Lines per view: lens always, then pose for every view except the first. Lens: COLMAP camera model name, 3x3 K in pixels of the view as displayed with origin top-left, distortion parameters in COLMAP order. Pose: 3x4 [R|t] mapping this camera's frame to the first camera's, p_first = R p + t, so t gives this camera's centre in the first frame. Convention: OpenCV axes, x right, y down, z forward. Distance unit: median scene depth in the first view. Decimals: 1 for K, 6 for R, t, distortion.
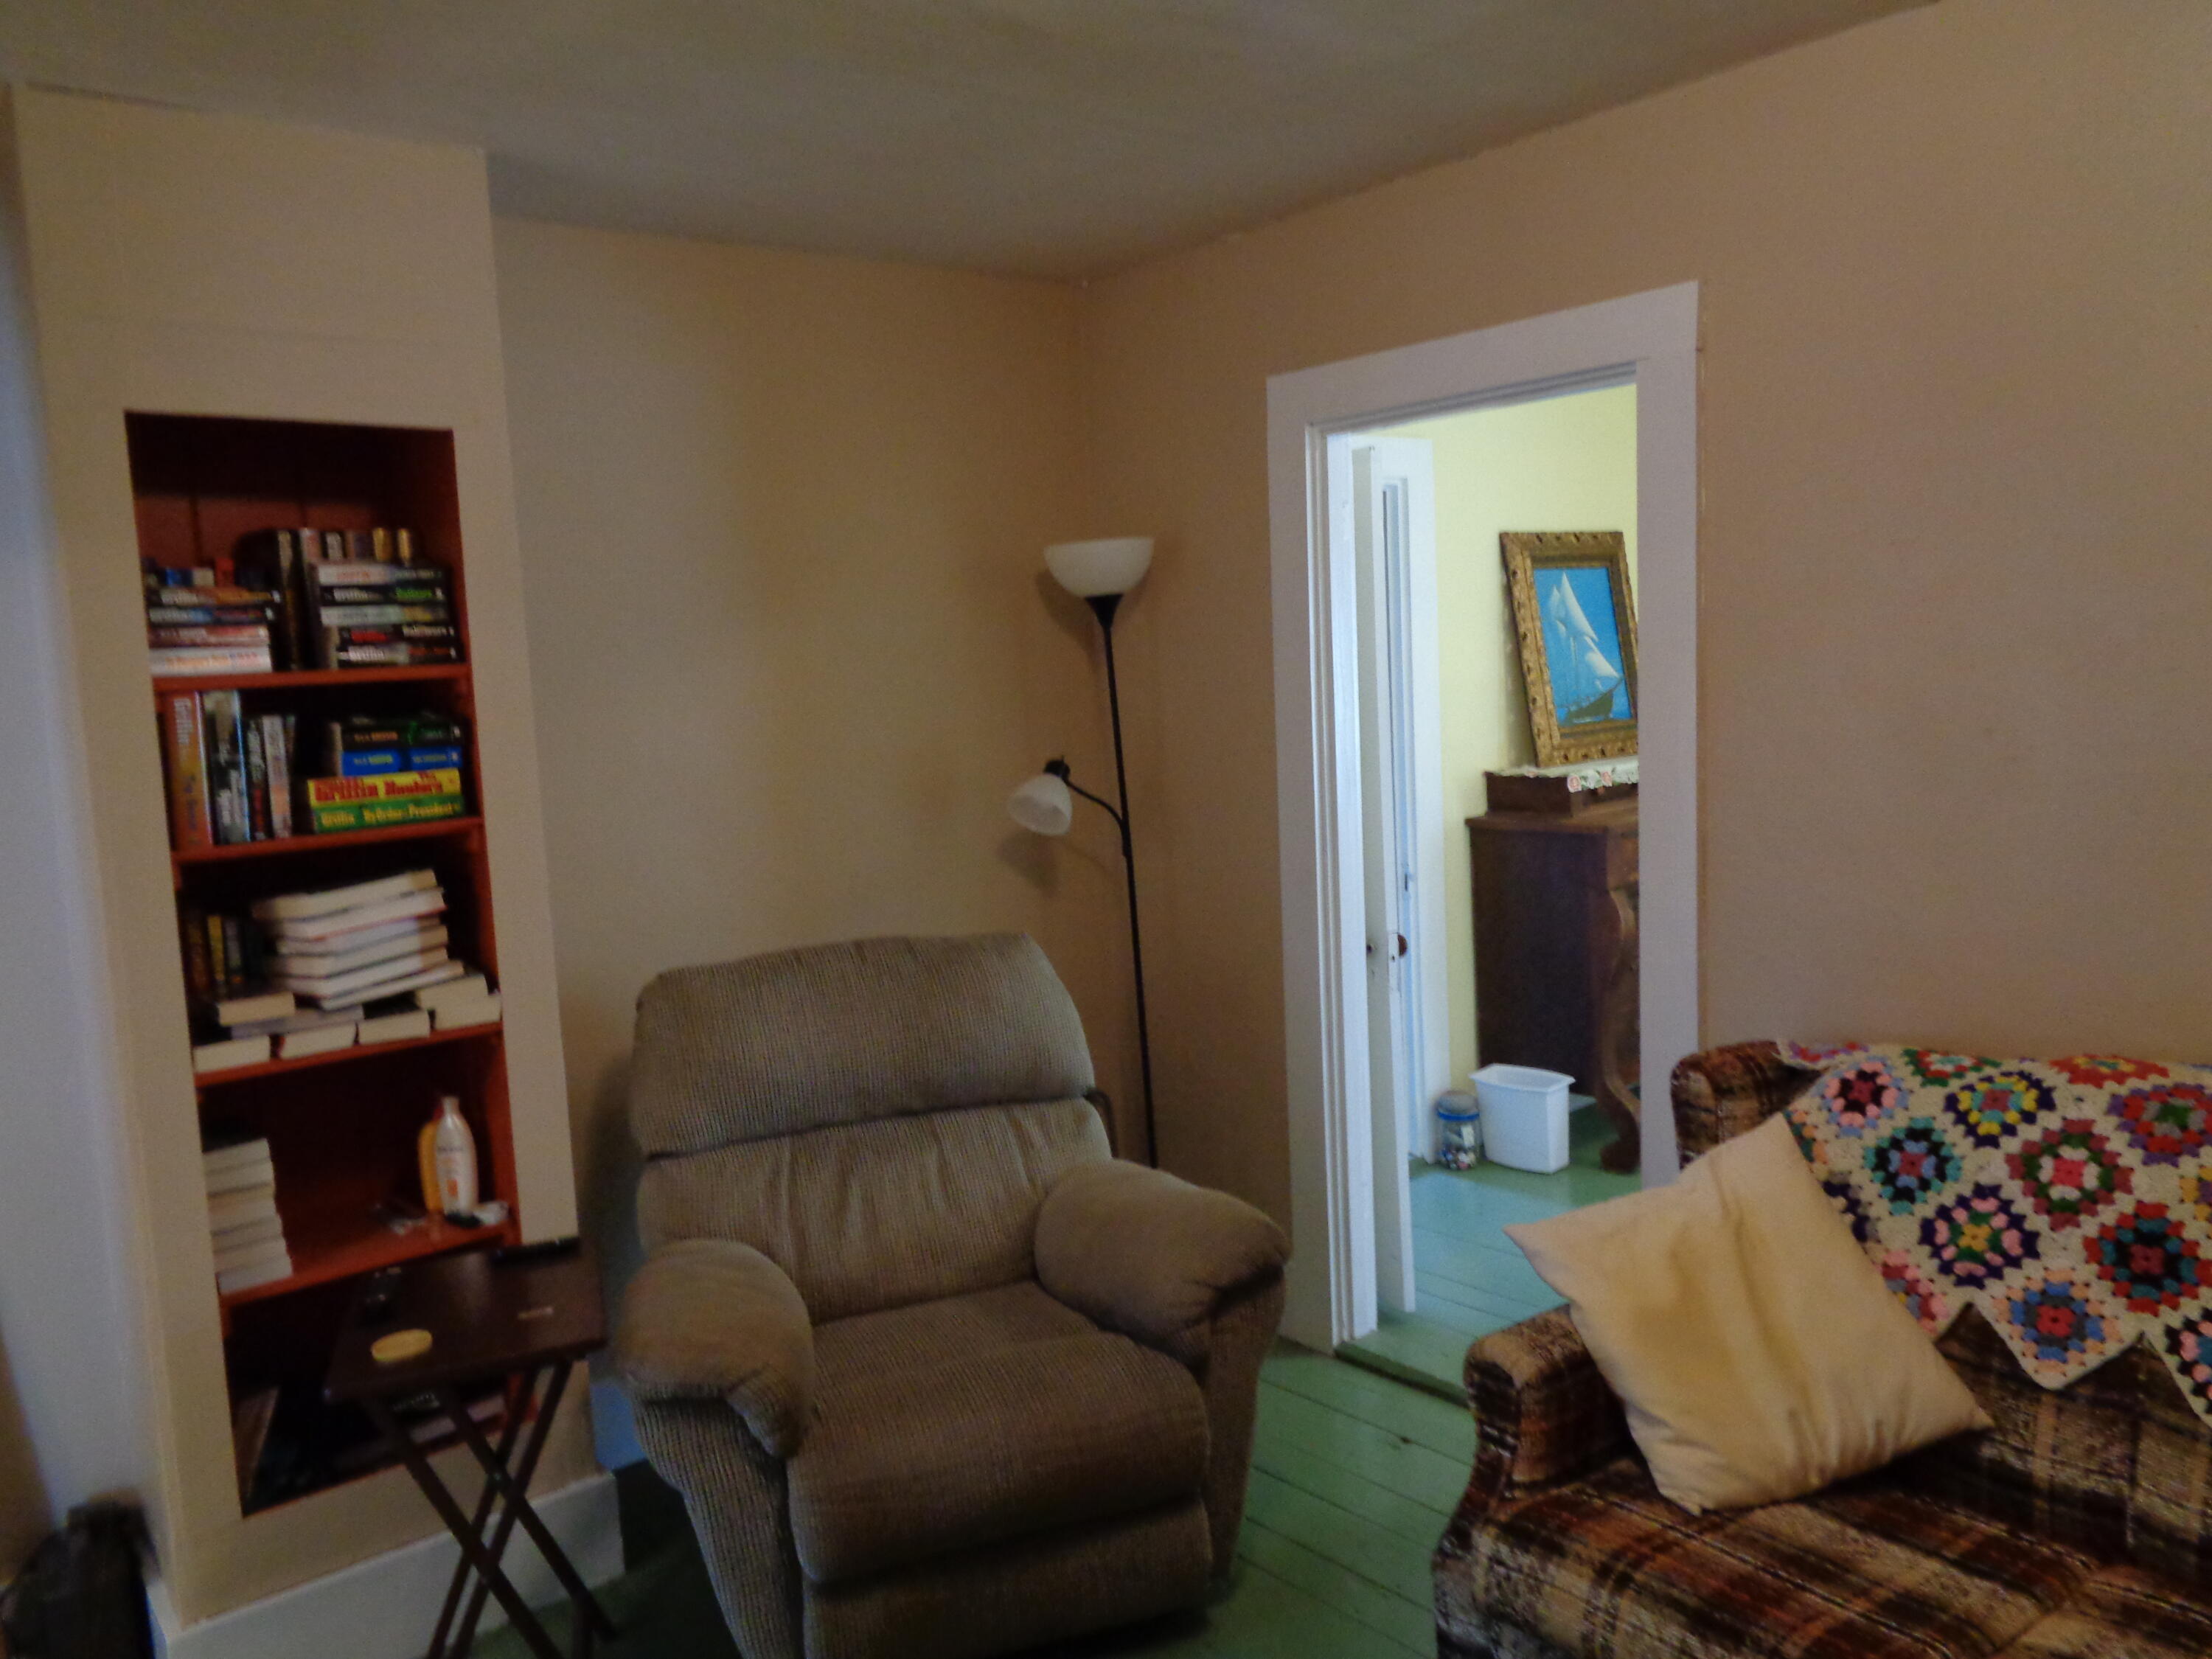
lens RADIAL K [[1679.5, 0, 1111.2], [0, 1679.5, 826.4], [0, 0, 1]] dist [0.011099, 0.004411]
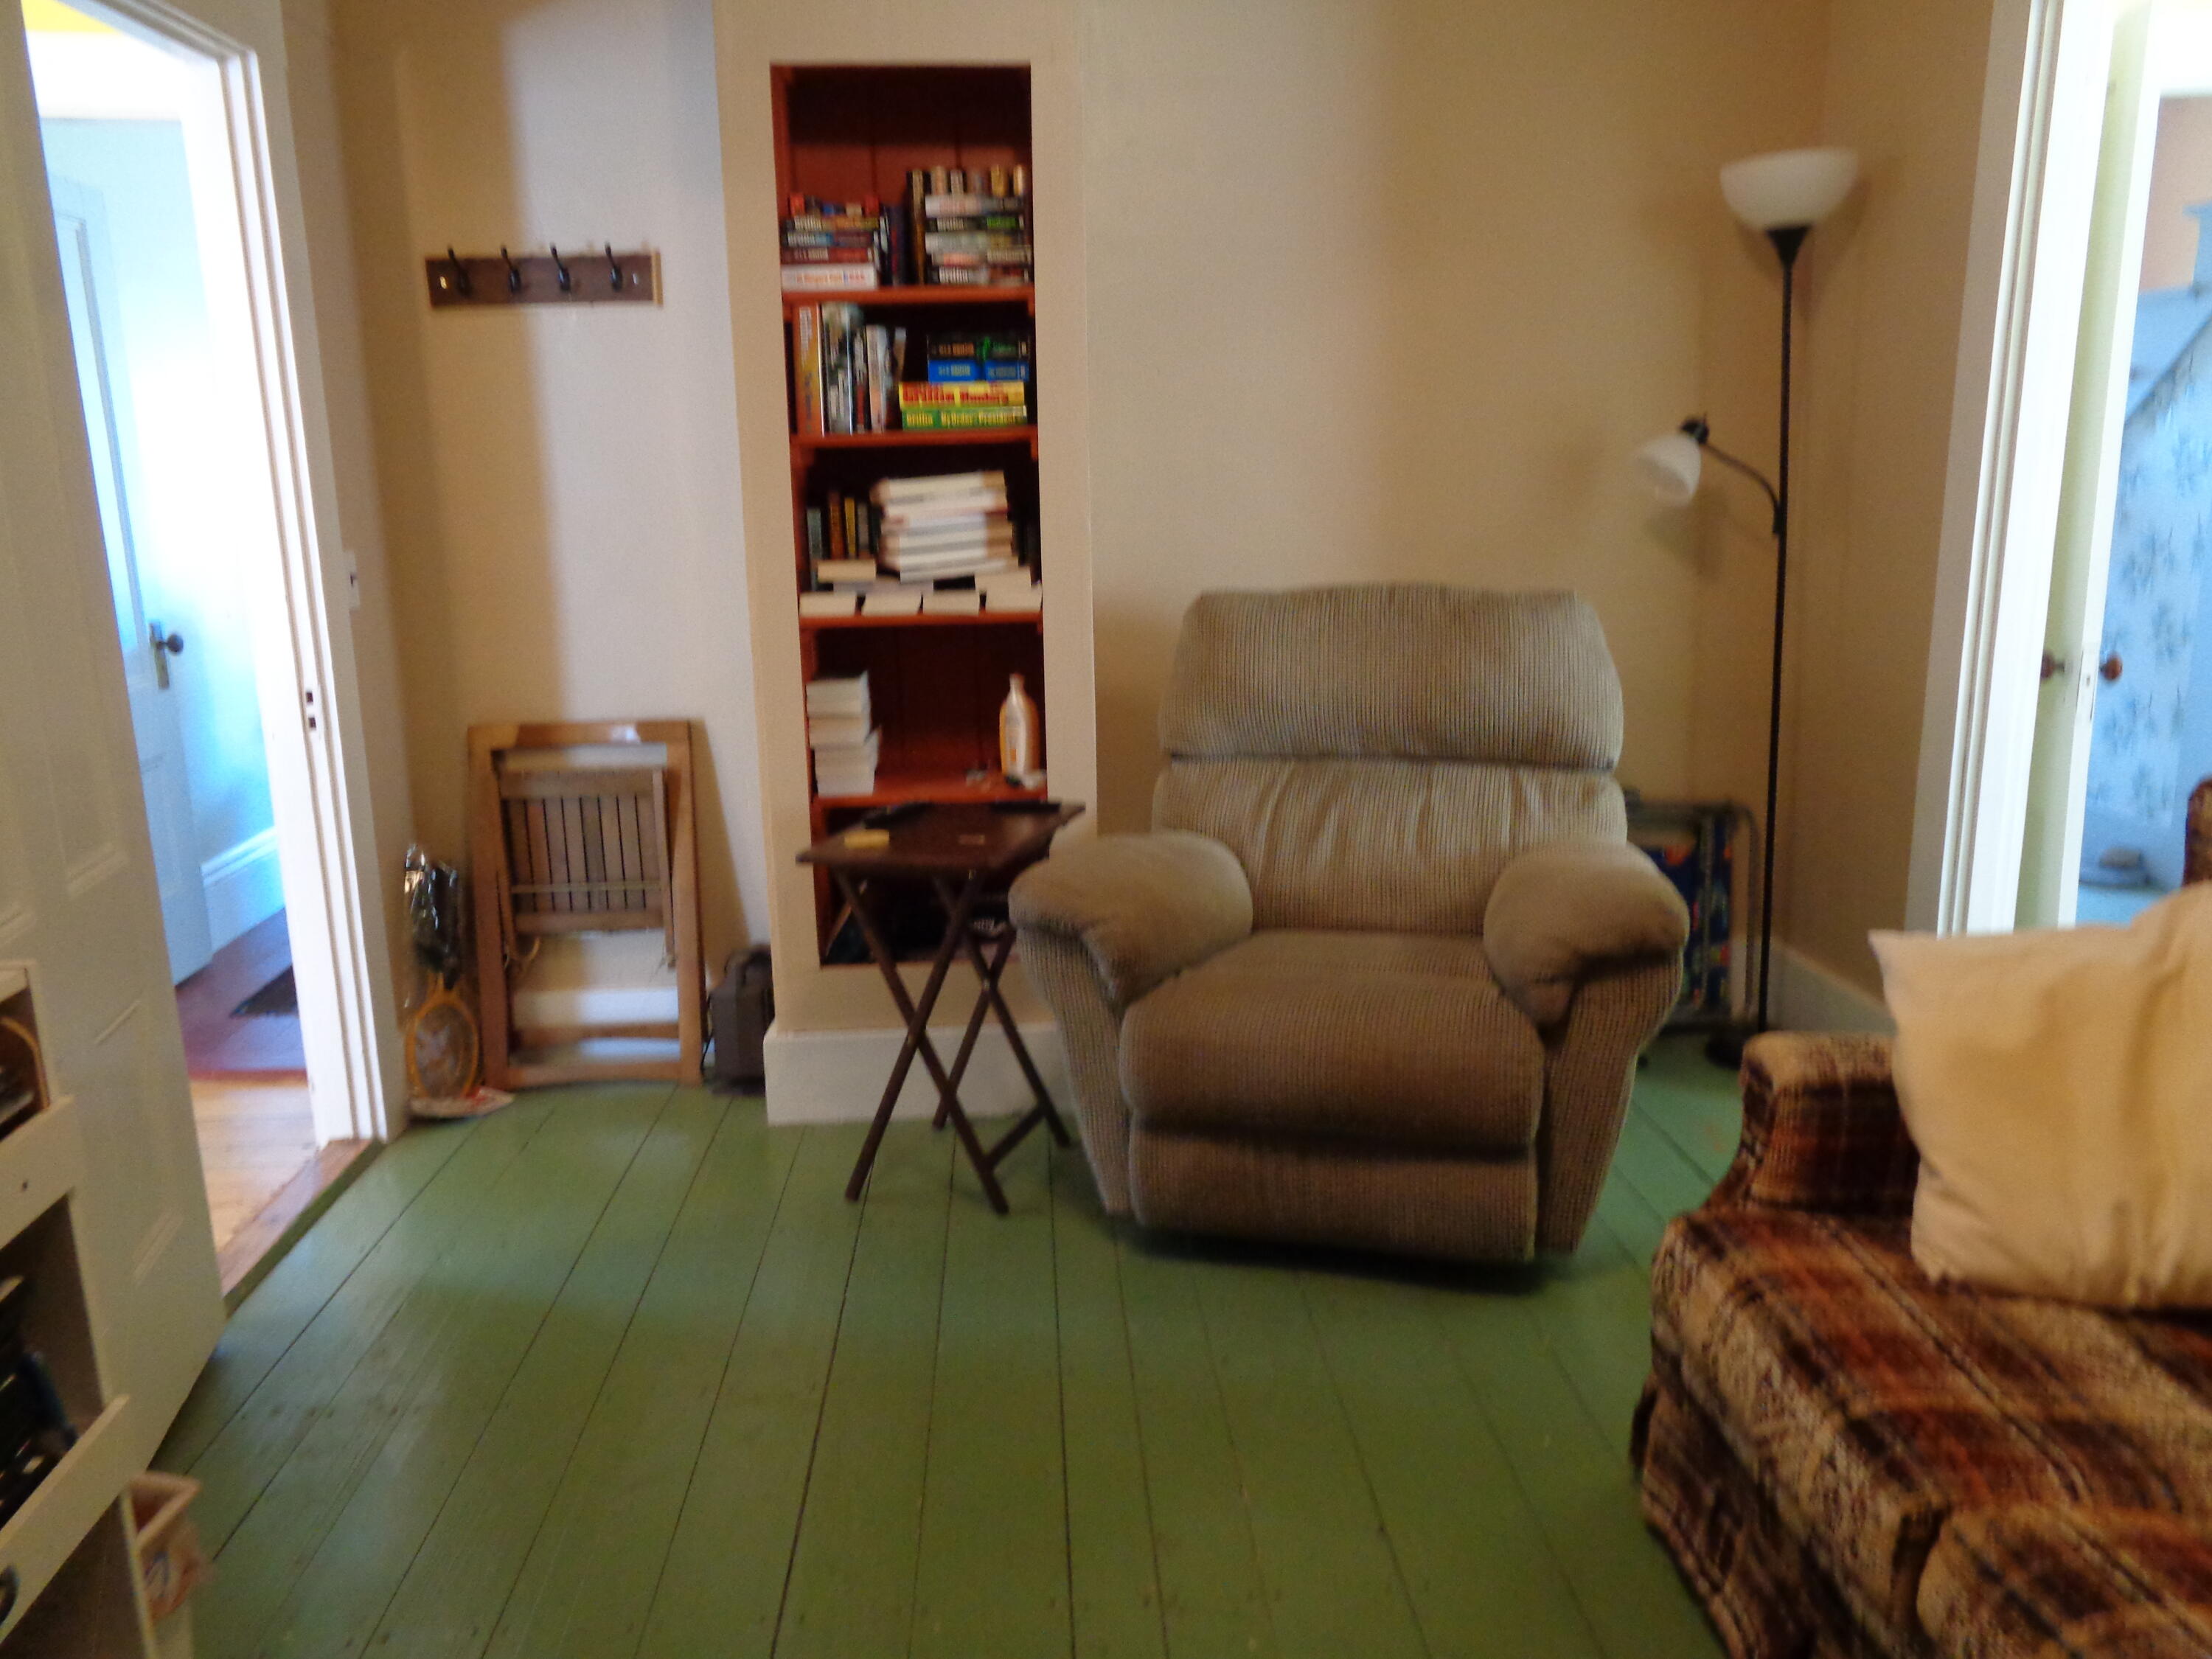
lens RADIAL K [[1679.5, 0, 1113.2], [0, 1679.5, 821.1], [0, 0, 1]] dist [0.011099, 0.004411]
pose [[0.804351, 0.158018, -0.572756, 0.375542], [-0.079906, 0.983998, 0.159260, 0.075260], [0.588757, -0.082334, 0.804106, 0.106109]]
